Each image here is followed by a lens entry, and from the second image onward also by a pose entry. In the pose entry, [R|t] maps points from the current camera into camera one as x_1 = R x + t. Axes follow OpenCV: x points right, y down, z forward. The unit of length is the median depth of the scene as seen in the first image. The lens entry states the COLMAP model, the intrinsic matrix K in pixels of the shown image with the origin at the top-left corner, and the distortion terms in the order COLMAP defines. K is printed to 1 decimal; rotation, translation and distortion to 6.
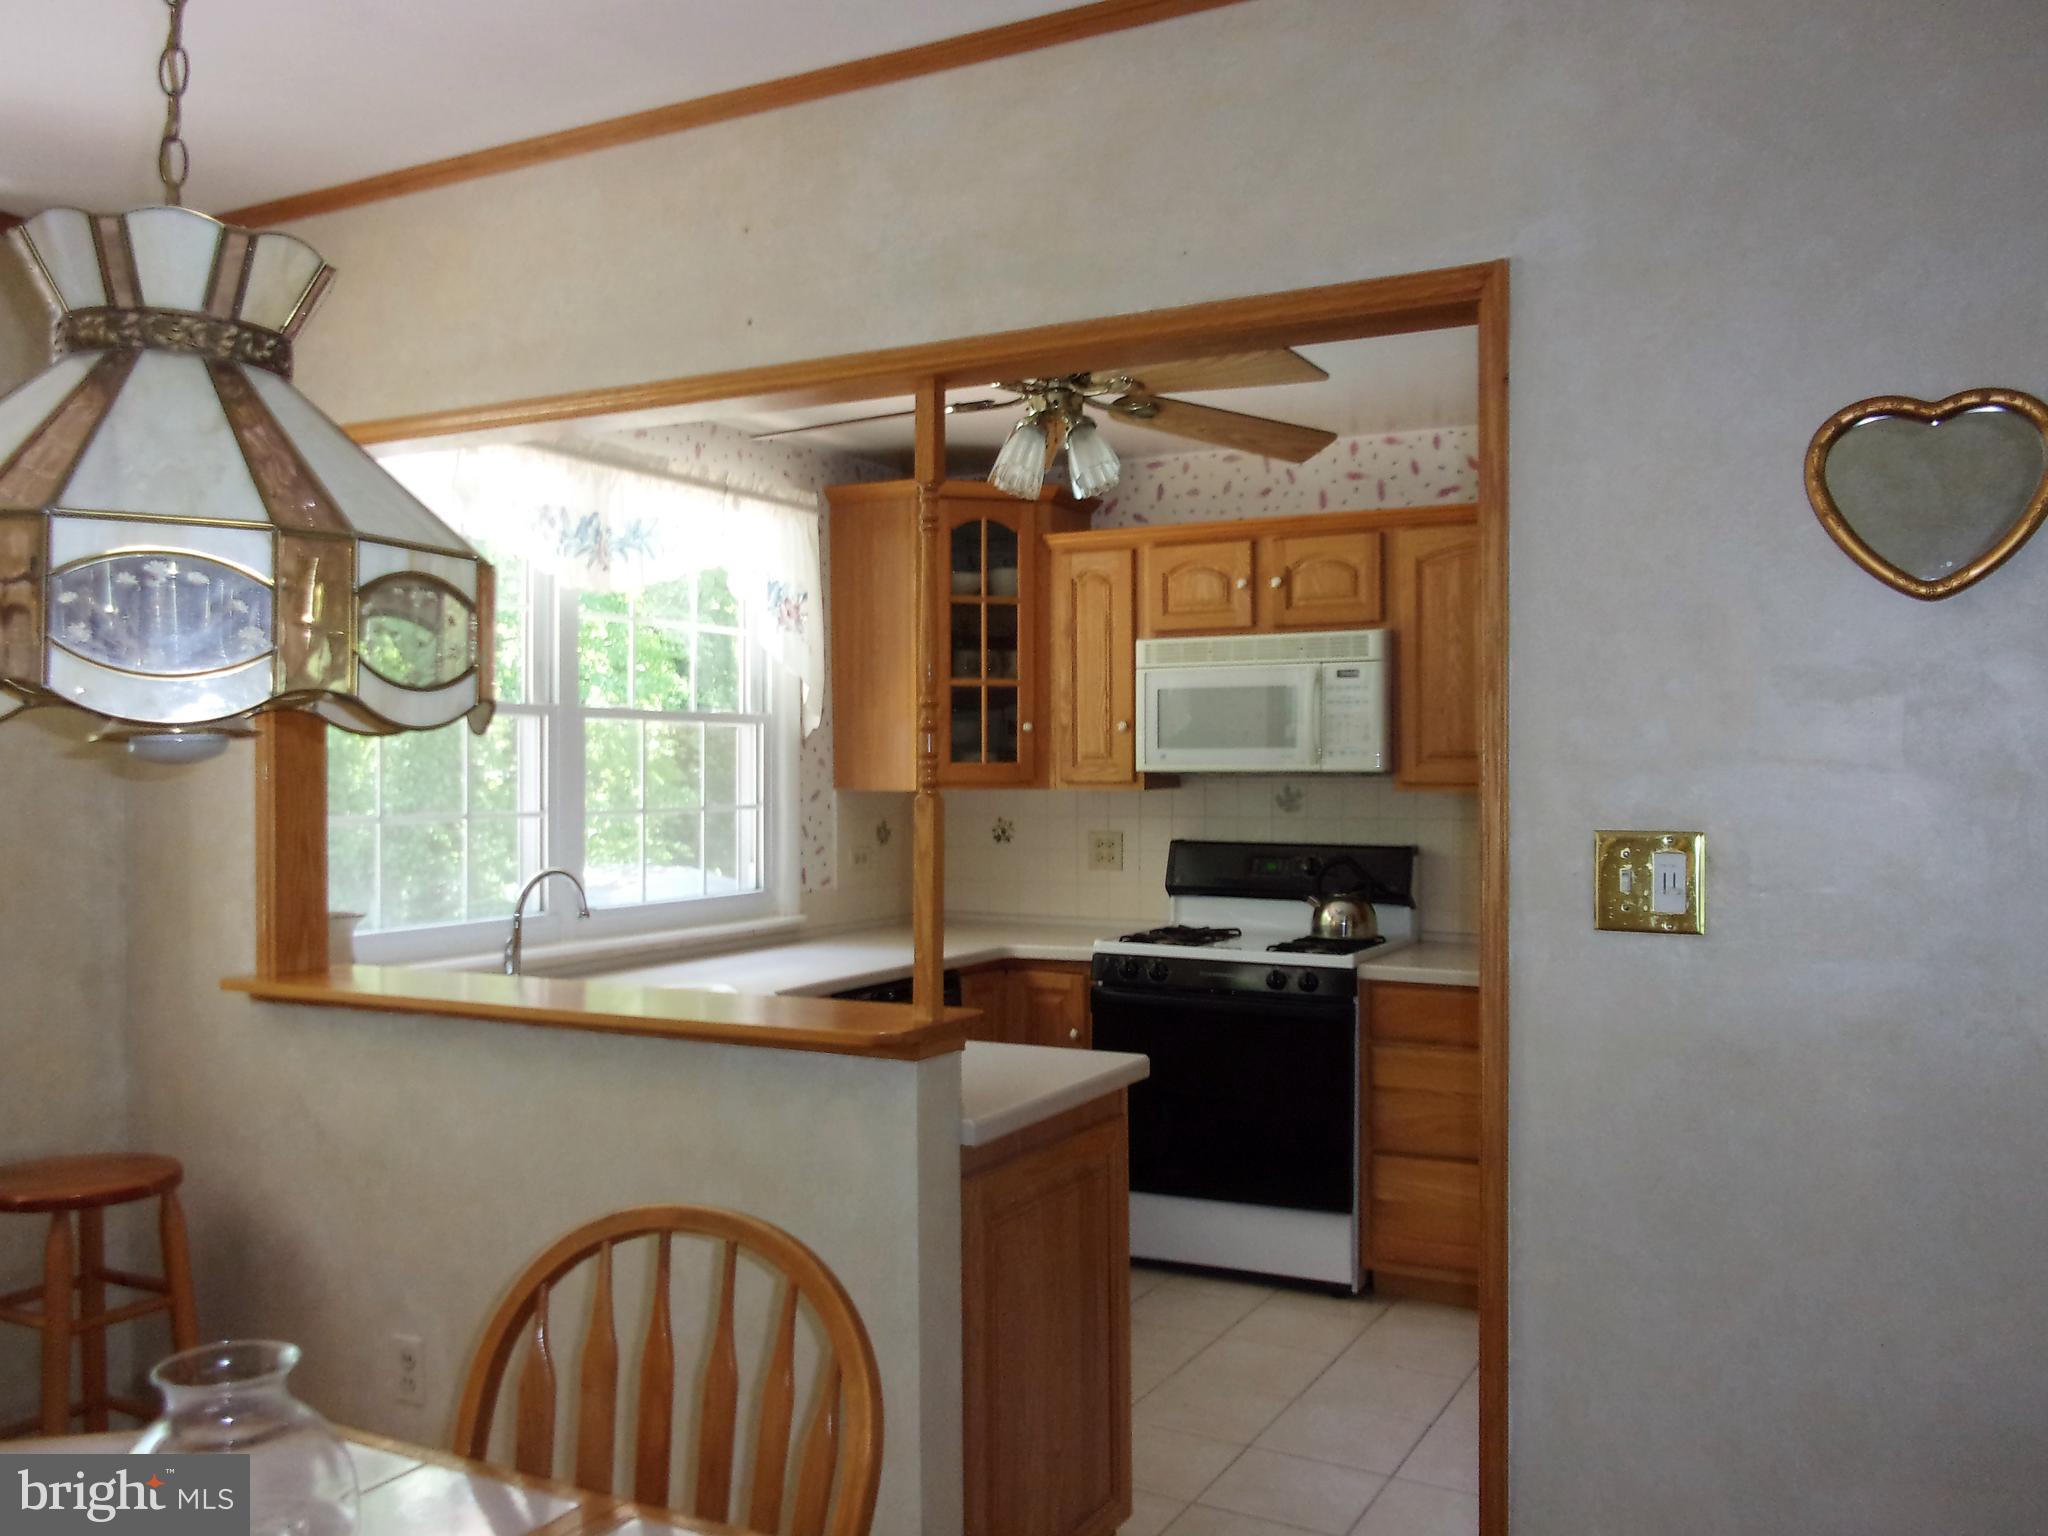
lens RADIAL K [[1717.9, 0, 1035.4], [0, 1717.9, 764.0], [0, 0, 1]] dist [-0.014531, 0.005268]
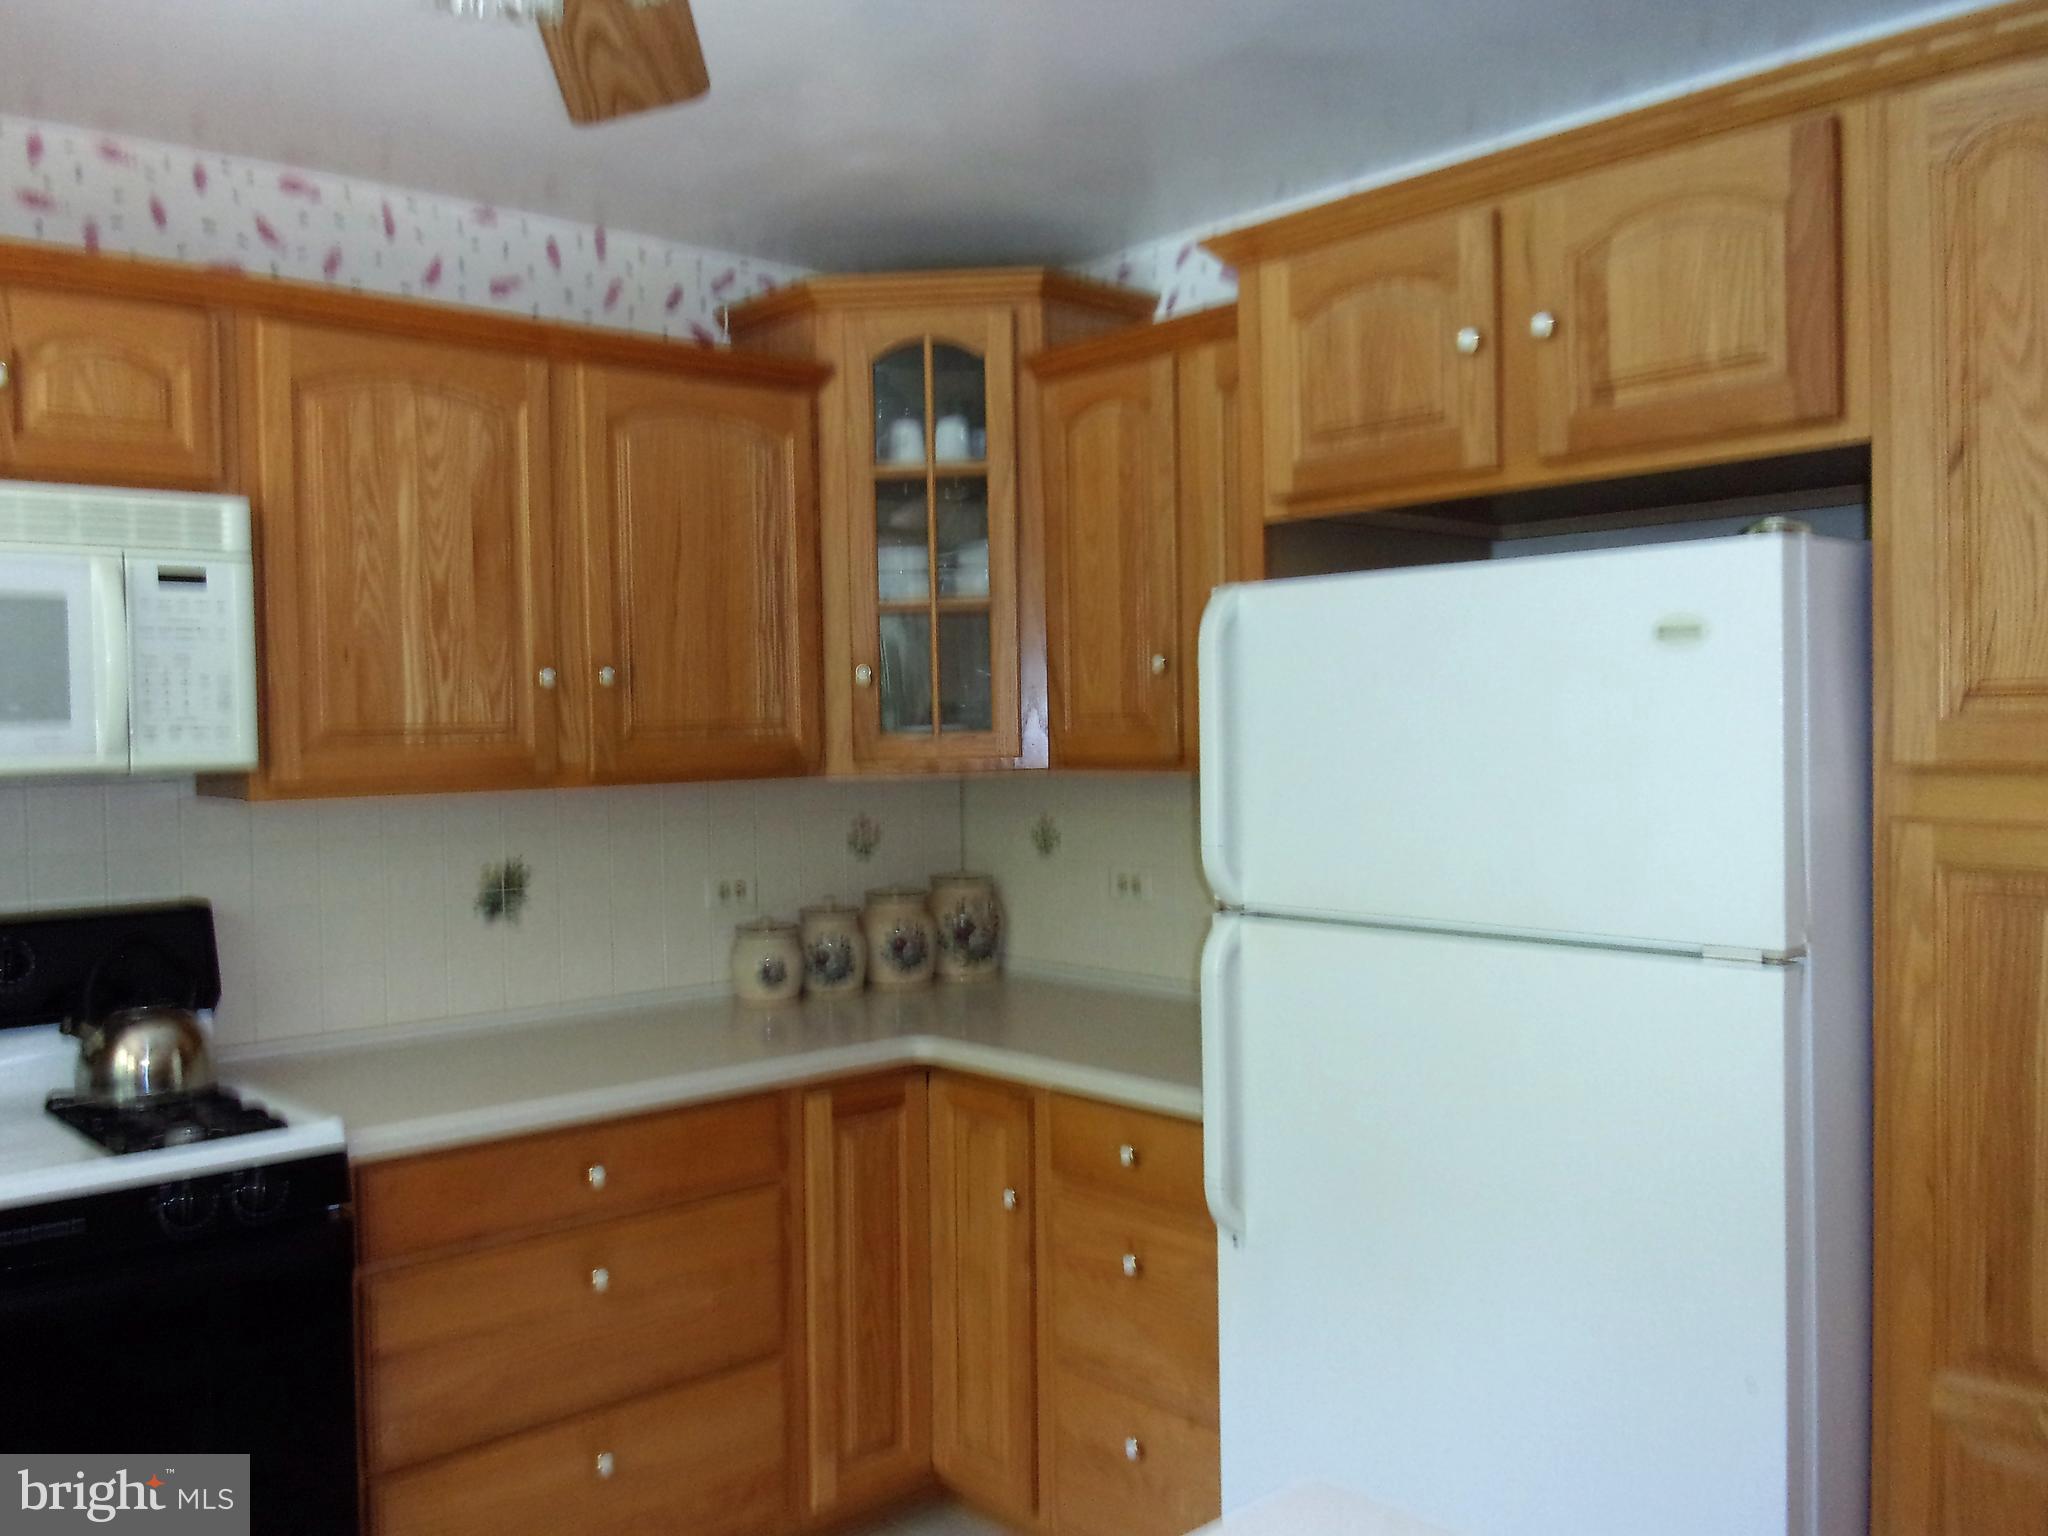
lens RADIAL K [[1717.9, 0, 1027.9], [0, 1717.9, 759.7], [0, 0, 1]] dist [-0.014531, 0.005268]
pose [[0.361958, -0.027659, 0.931784, -0.197623], [0.020648, 0.999552, 0.021650, -0.003878], [-0.931966, 0.011403, 0.362367, 0.553261]]
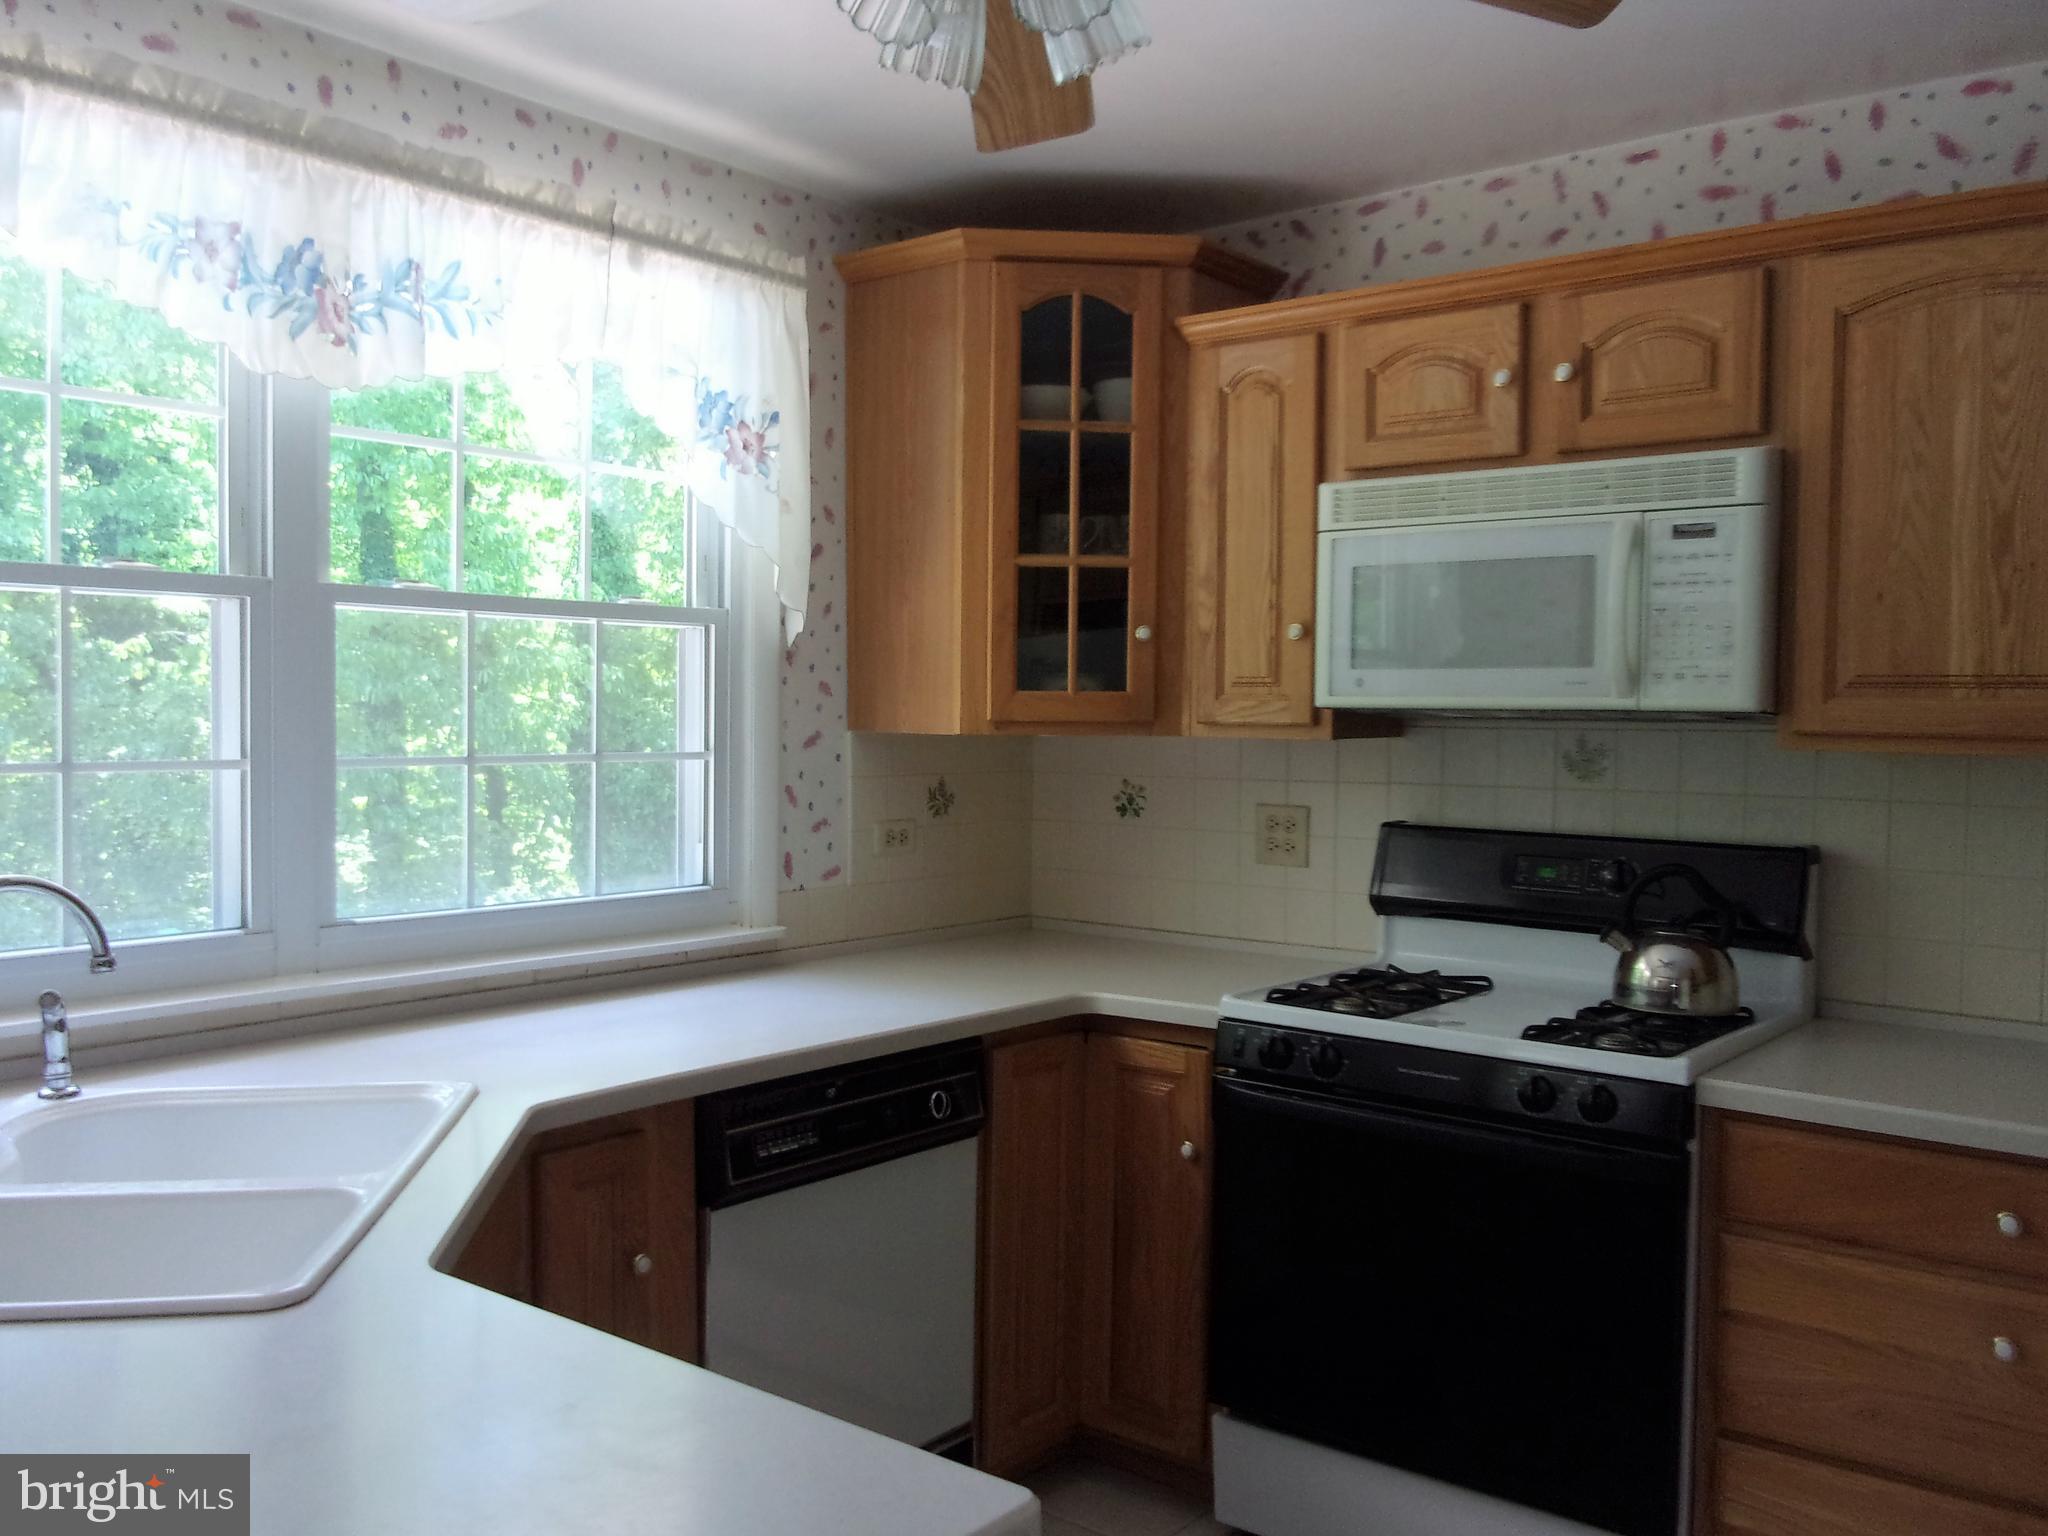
lens RADIAL K [[1717.9, 0, 1011.8], [0, 1717.9, 779.8], [0, 0, 1]] dist [-0.014531, 0.005268]
pose [[0.979128, 0.020108, -0.202248, 0.078025], [-0.011988, 0.999075, 0.041291, 0.006172], [0.202891, -0.038005, 0.978464, 0.403114]]
